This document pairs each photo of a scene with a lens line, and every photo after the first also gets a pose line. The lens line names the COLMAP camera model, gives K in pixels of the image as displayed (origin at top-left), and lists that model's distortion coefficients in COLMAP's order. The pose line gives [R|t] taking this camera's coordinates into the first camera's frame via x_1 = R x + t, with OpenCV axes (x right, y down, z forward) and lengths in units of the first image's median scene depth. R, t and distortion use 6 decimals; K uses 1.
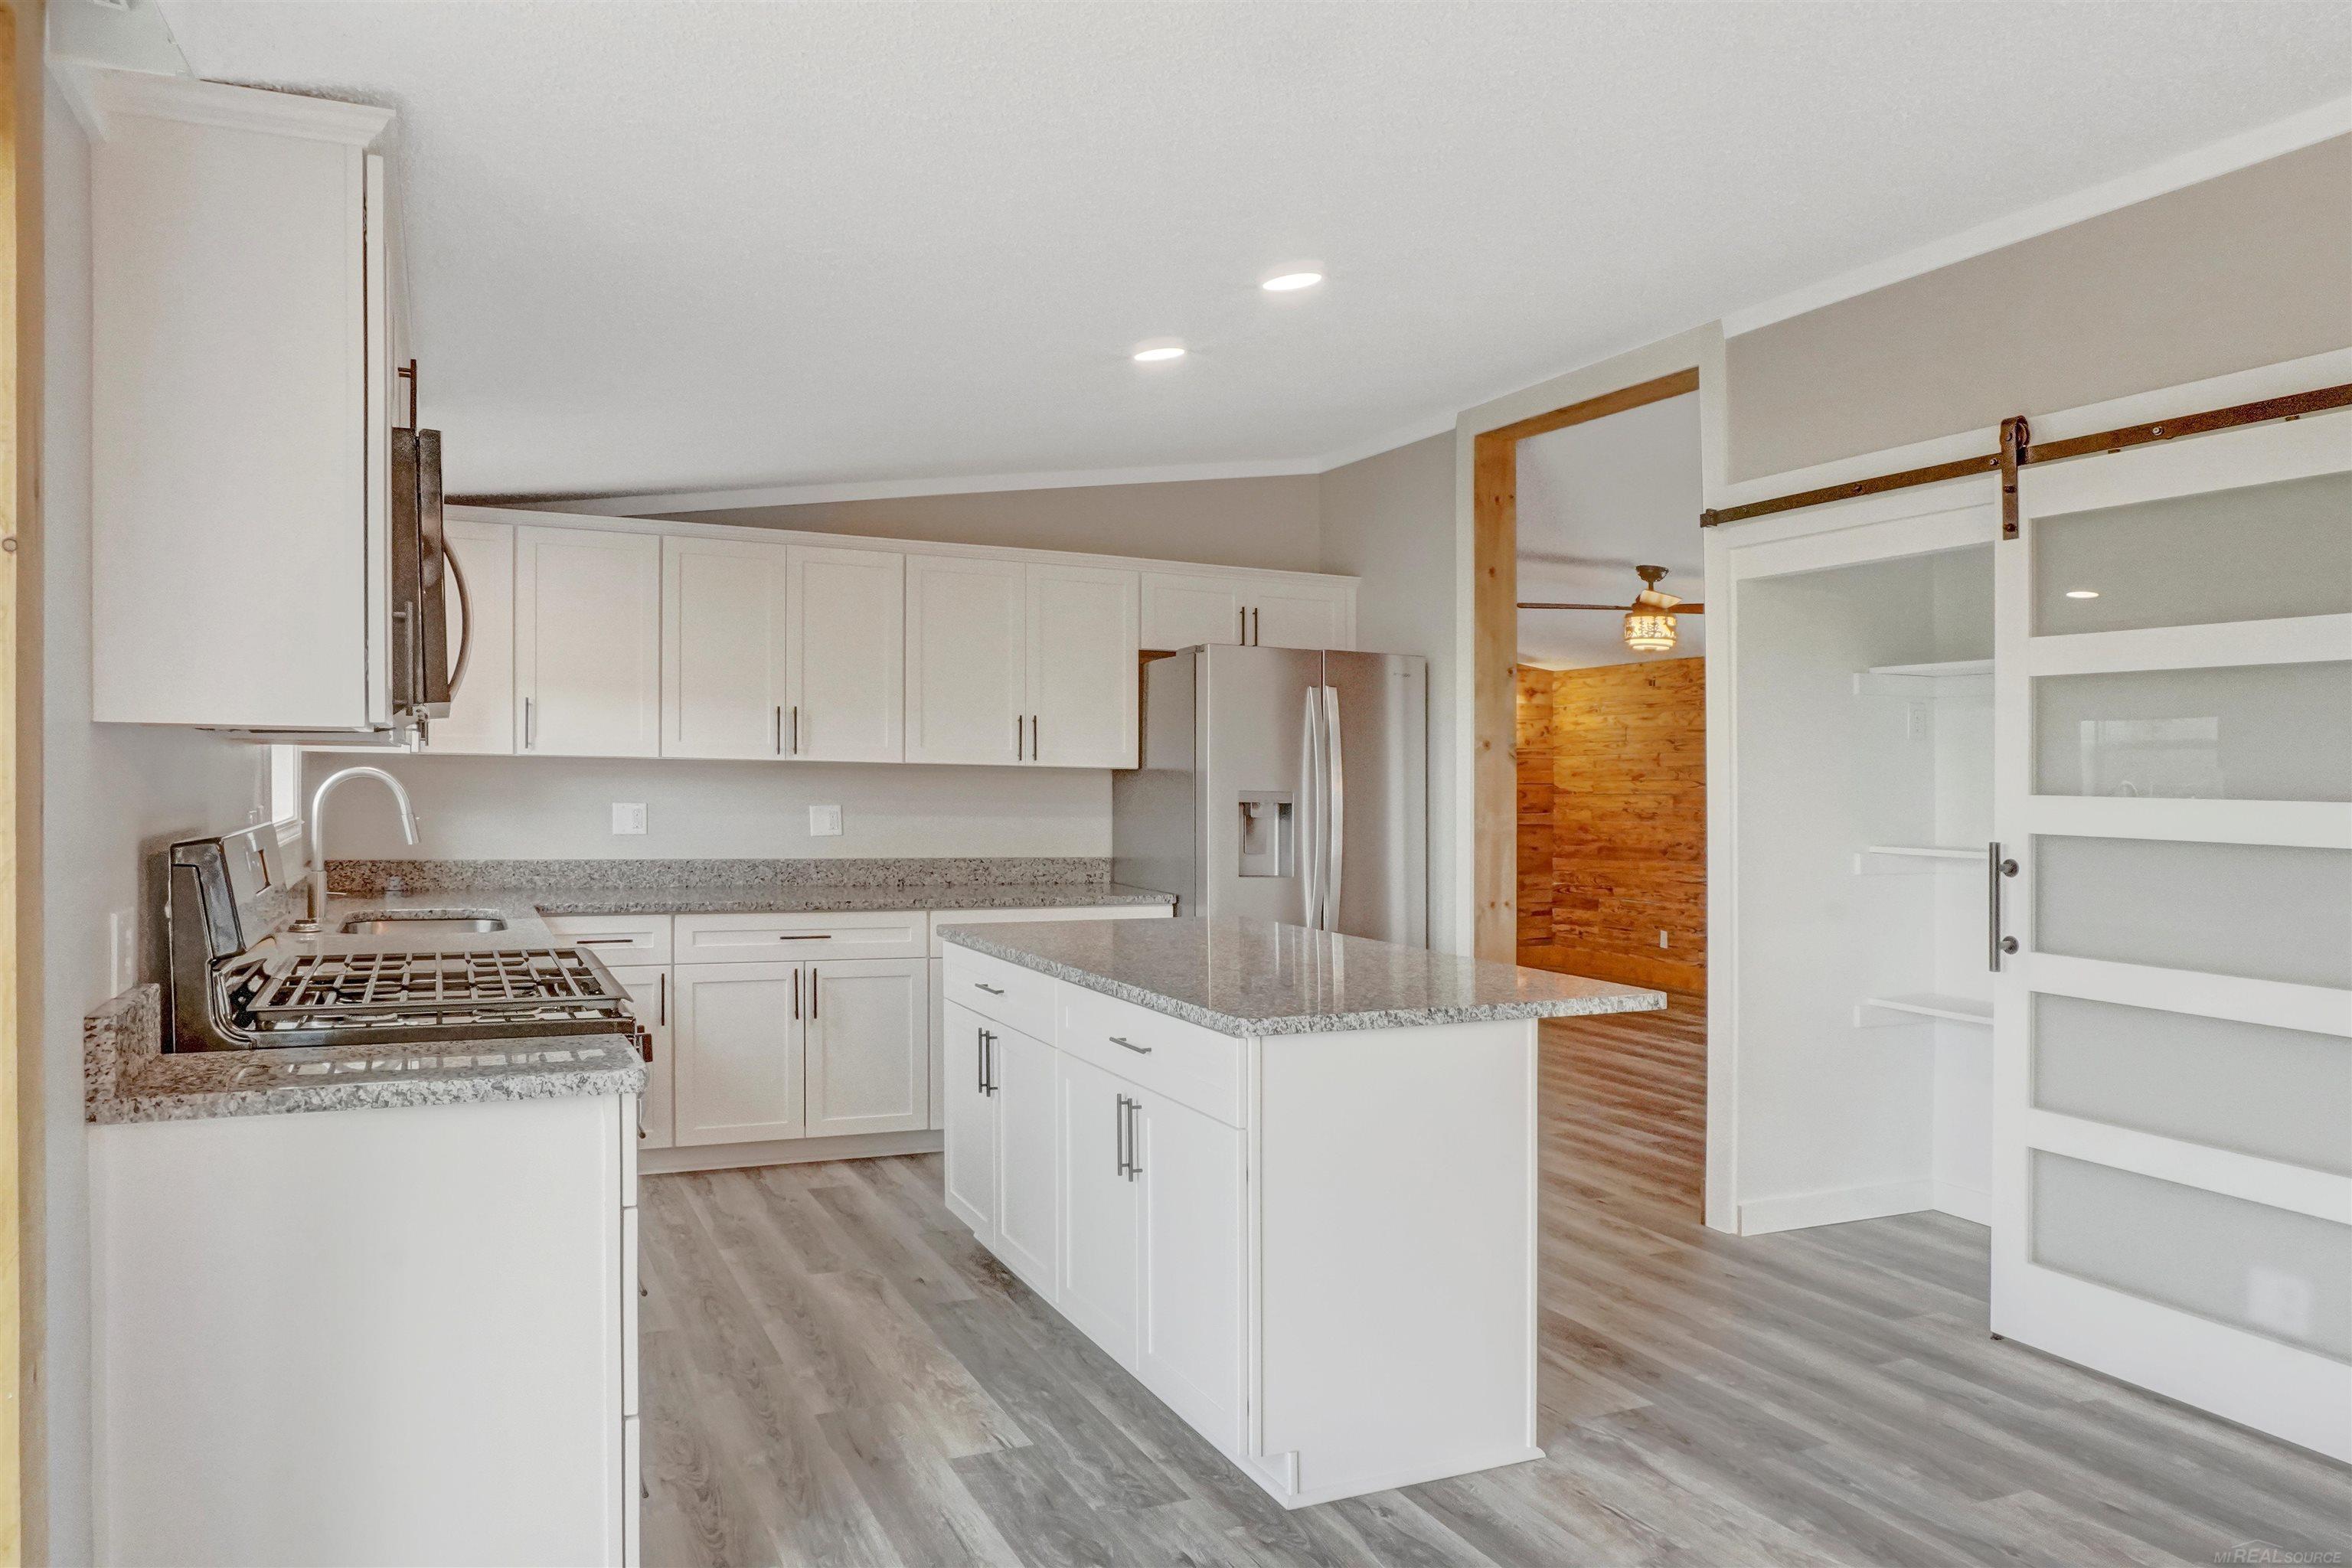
lens RADIAL K [[1603.6, 0, 1154.8], [0, 1603.6, 702.7], [0, 0, 1]] dist [-0.034002, 0.000445]
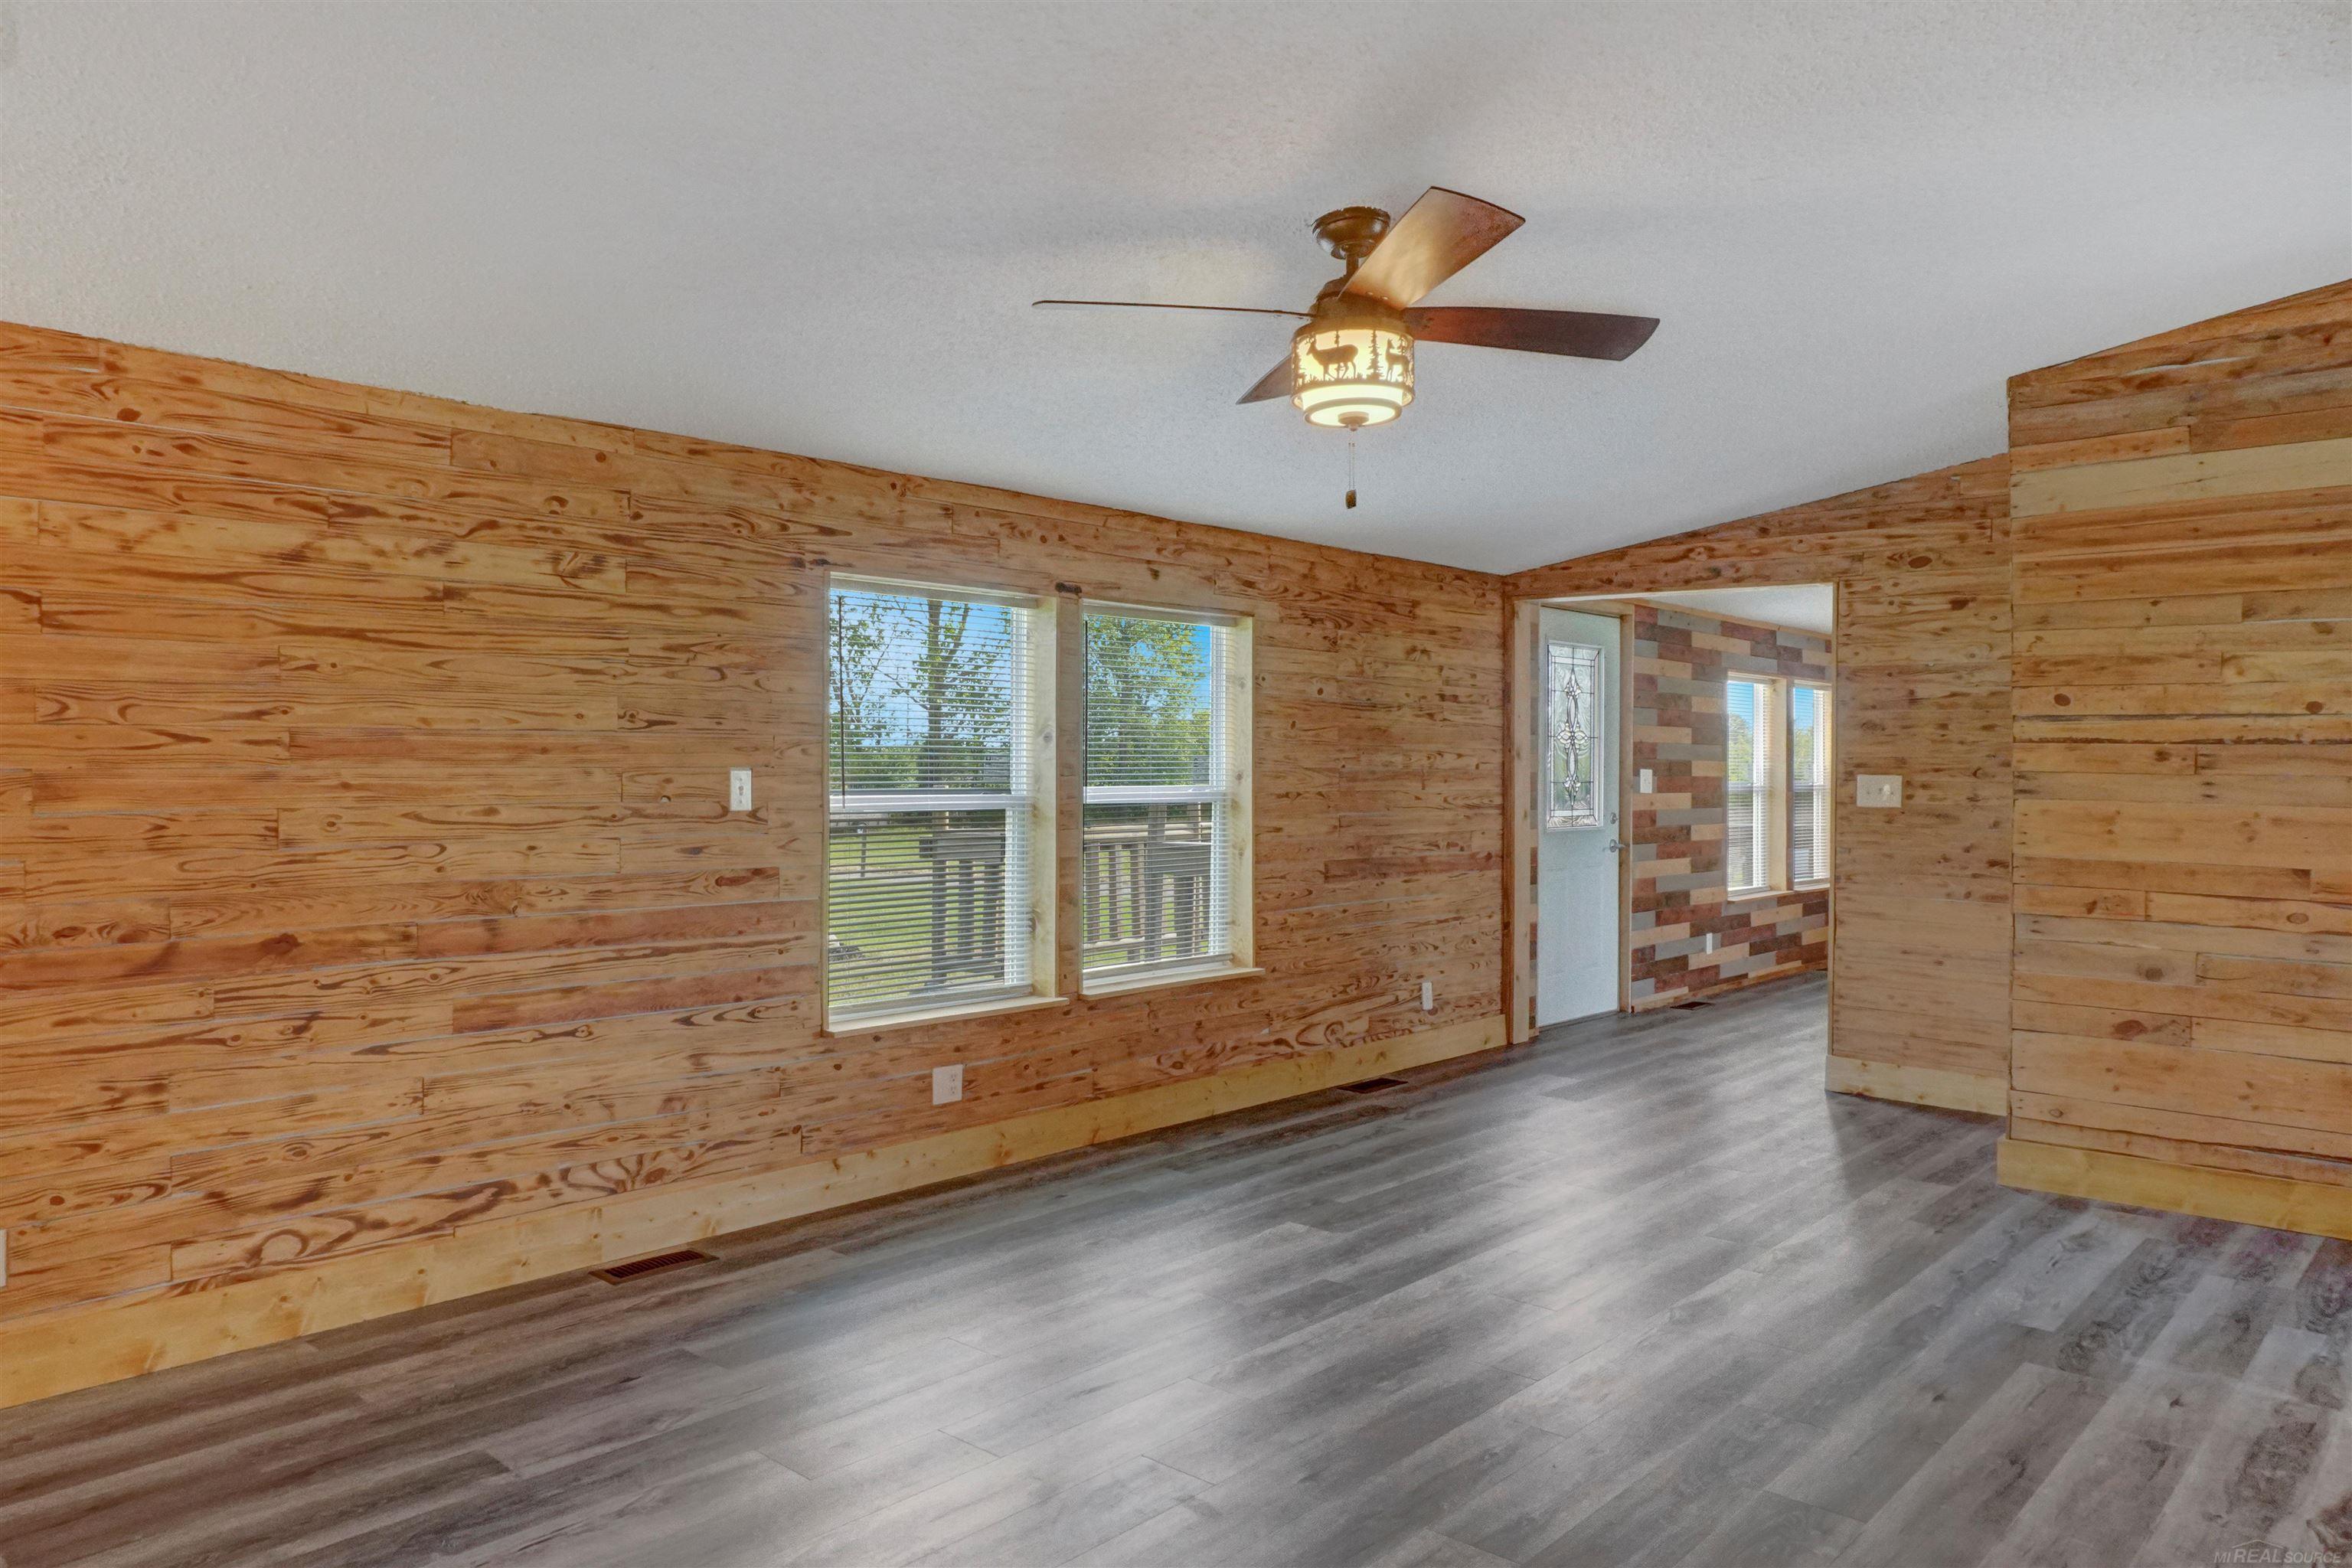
lens RADIAL K [[1592.5, 0, 1176.0], [0, 1592.5, 784.0], [0, 0, 1]] dist [-0.036915, 0.030971]
pose [[-0.398336, -0.024077, 0.916924, -0.070801], [-0.052929, 0.998593, 0.003228, 0.084709], [-0.915711, -0.047246, -0.399050, 1.657067]]
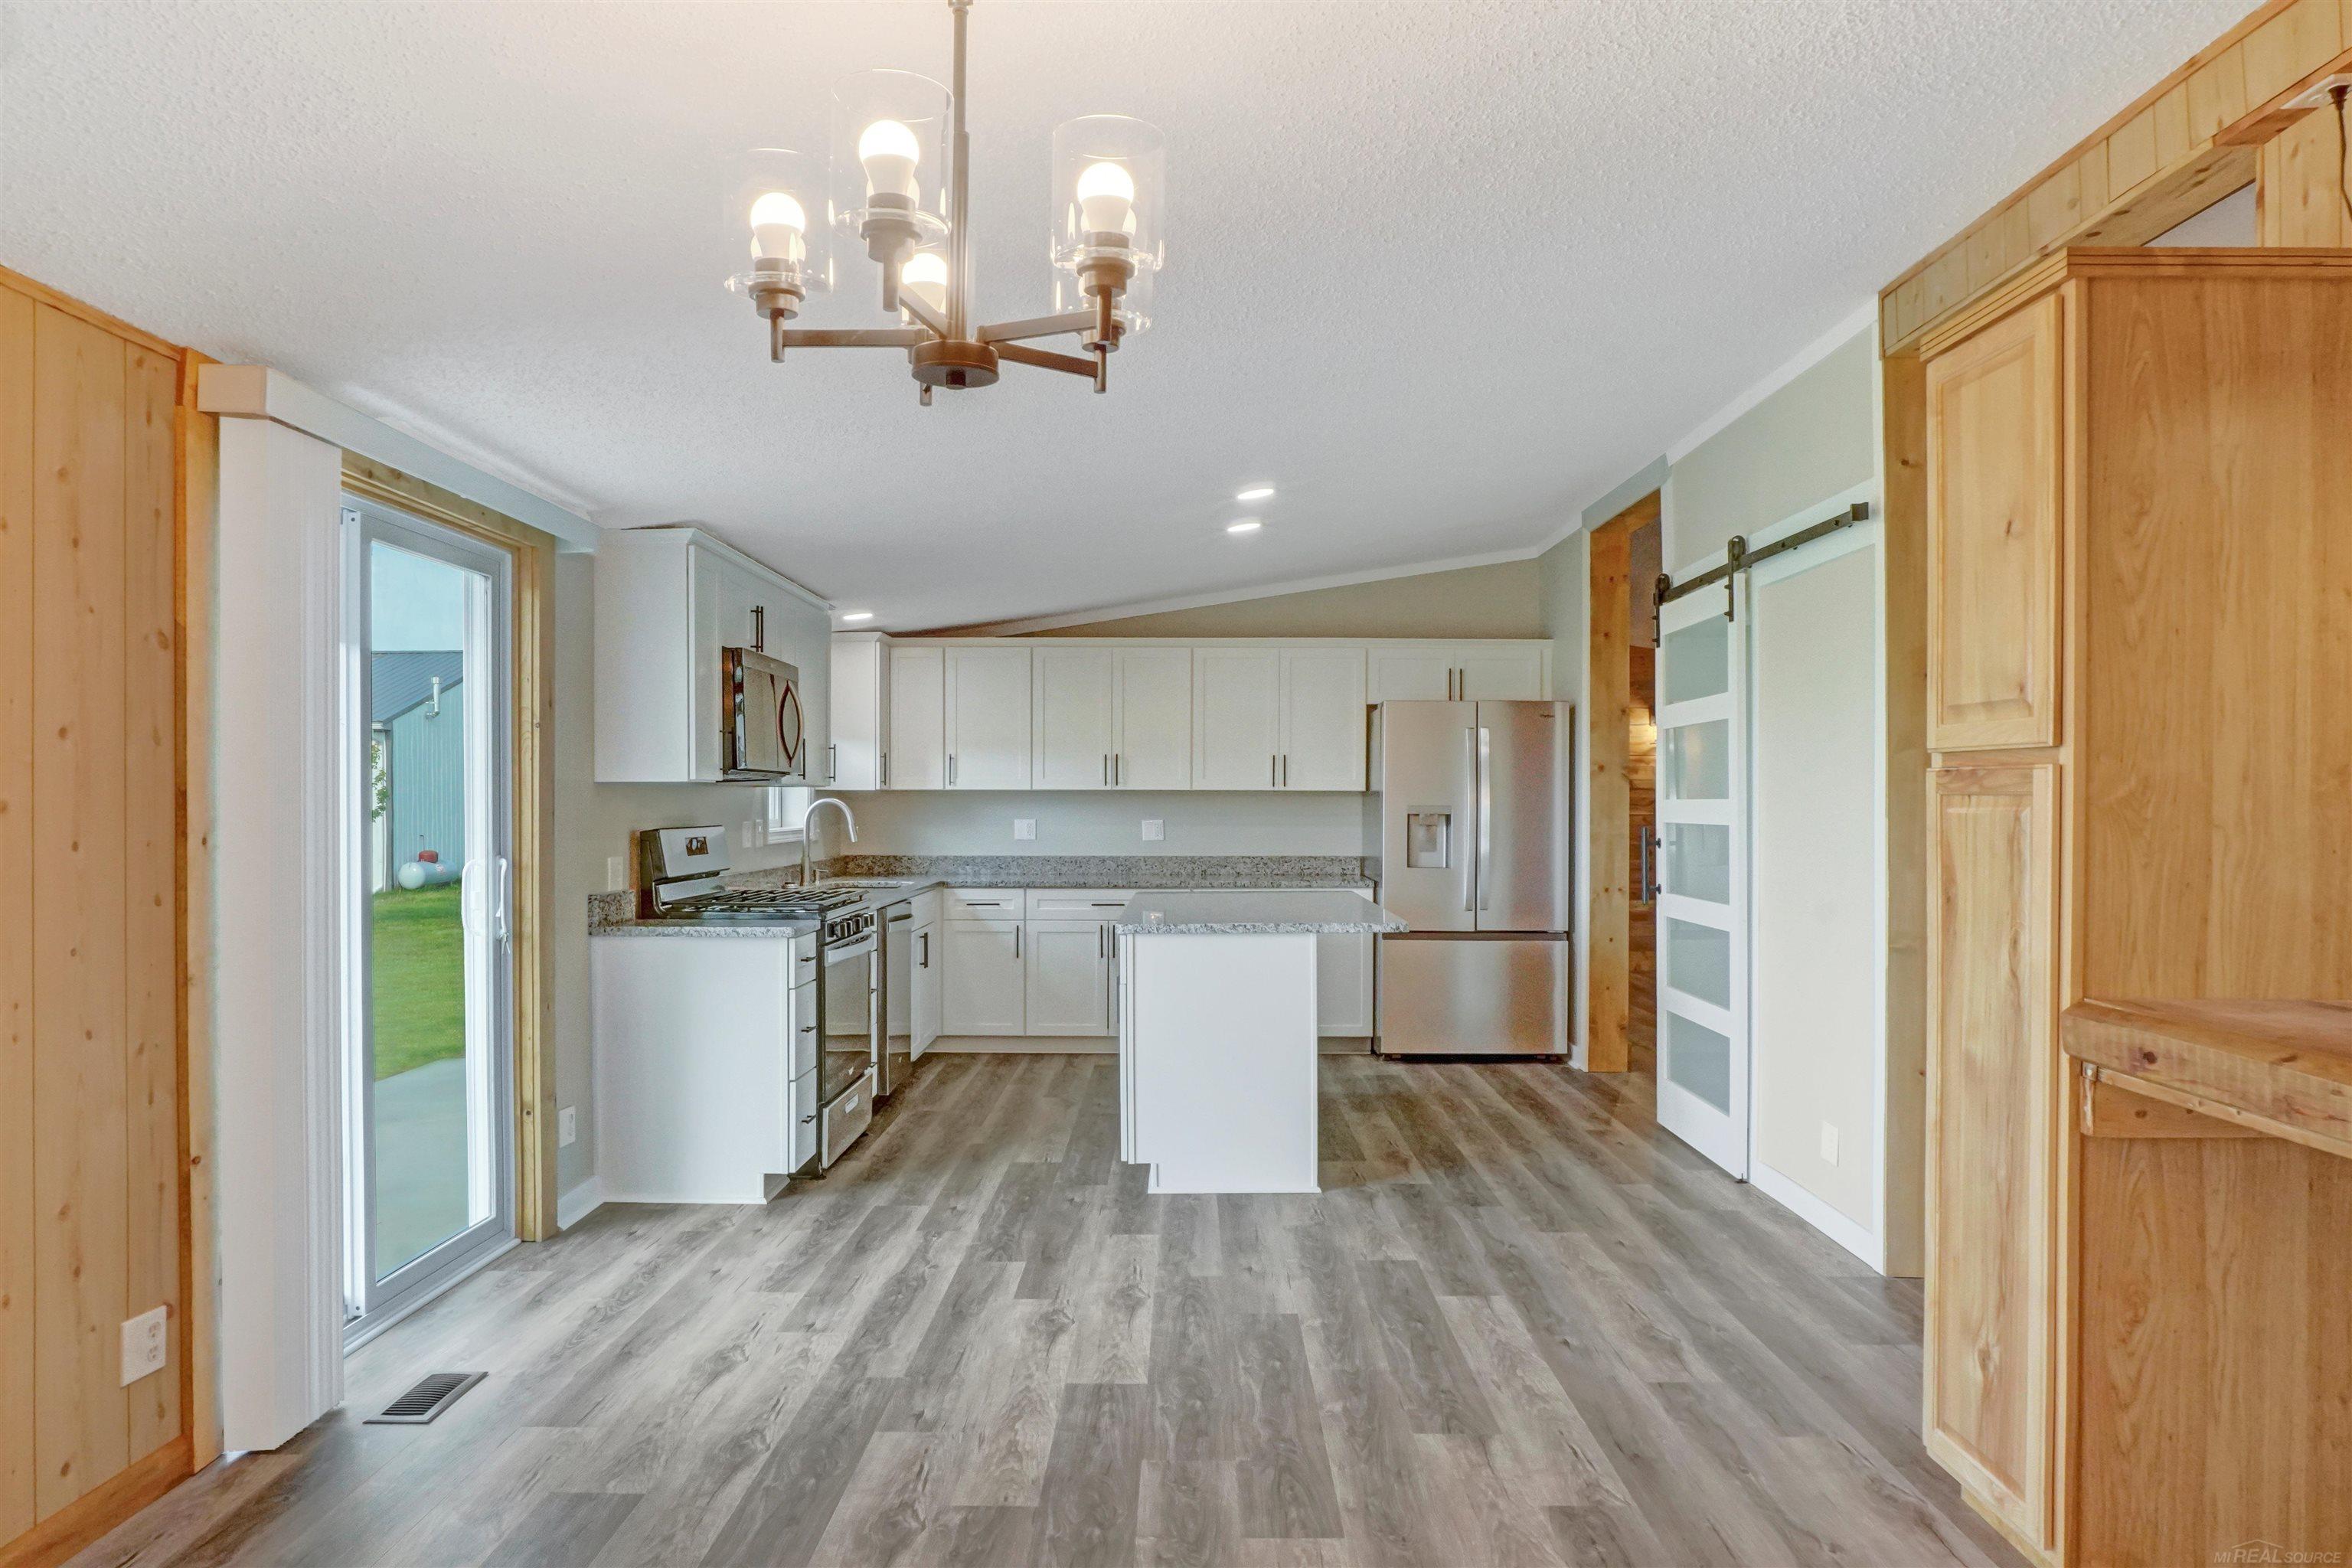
lens RADIAL K [[1592.5, 0, 1176.0], [0, 1592.5, 784.0], [0, 0, 1]] dist [-0.036915, 0.030971]
pose [[0.912688, -0.019667, -0.408185, 0.415234], [0.033960, 0.999037, 0.027798, -0.008927], [0.407245, -0.039233, 0.912476, -0.330536]]
